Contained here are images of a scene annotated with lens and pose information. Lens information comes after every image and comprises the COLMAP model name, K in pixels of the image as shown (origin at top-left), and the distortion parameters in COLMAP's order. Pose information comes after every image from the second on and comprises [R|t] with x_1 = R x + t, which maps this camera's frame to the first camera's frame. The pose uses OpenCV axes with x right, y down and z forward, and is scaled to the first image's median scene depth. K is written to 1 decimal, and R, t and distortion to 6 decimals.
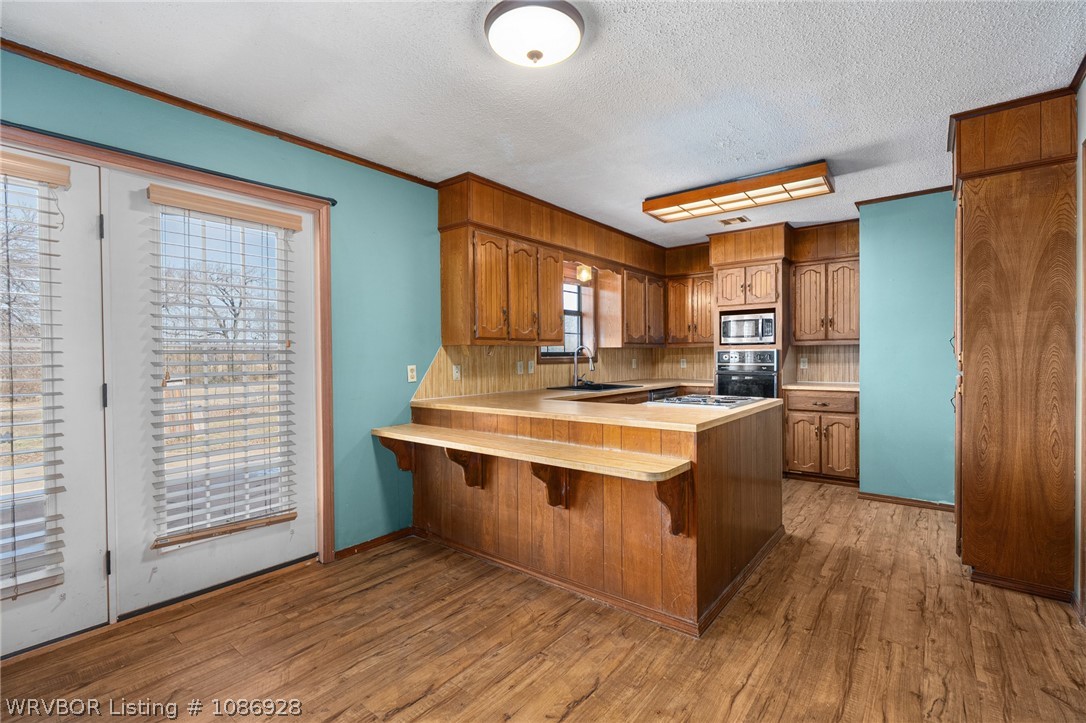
lens RADIAL K [[485.0, 0, 542.0], [0, 485.0, 359.5], [0, 0, 1]] dist [-0.013738, 0.005072]
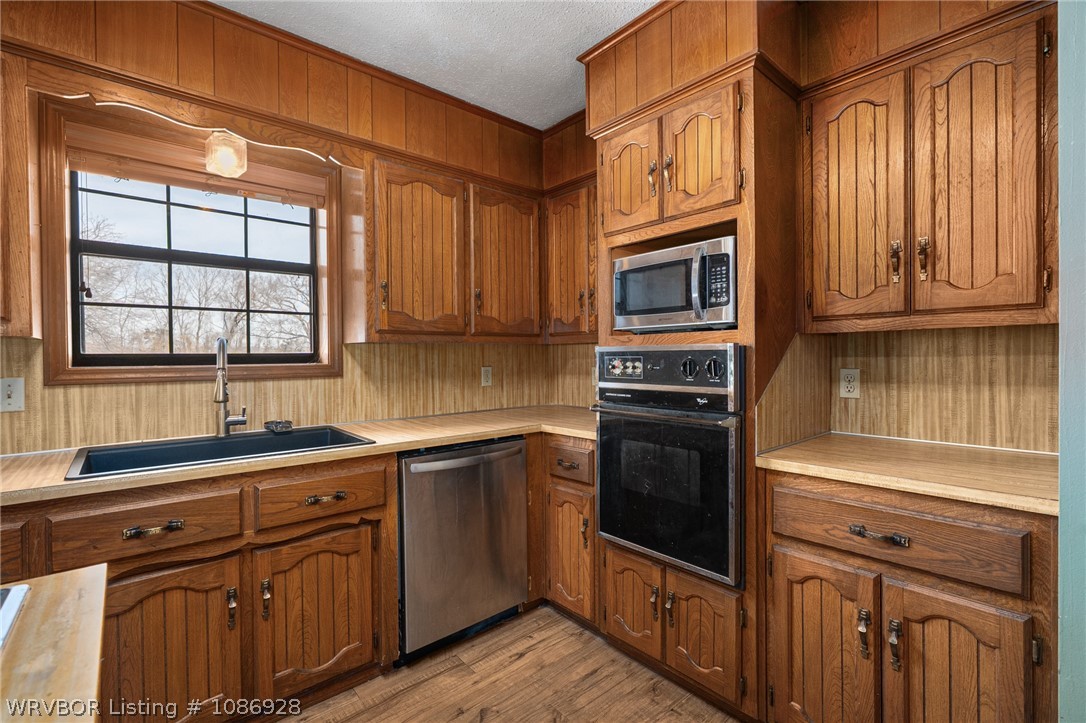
lens RADIAL K [[485.0, 0, 542.0], [0, 485.0, 359.5], [0, 0, 1]] dist [-0.013738, 0.005072]
pose [[0.984556, -0.001461, -0.175067, 0.415479], [0.001872, 0.999996, 0.002183, -0.012178], [0.175063, -0.002477, 0.984554, 0.661530]]
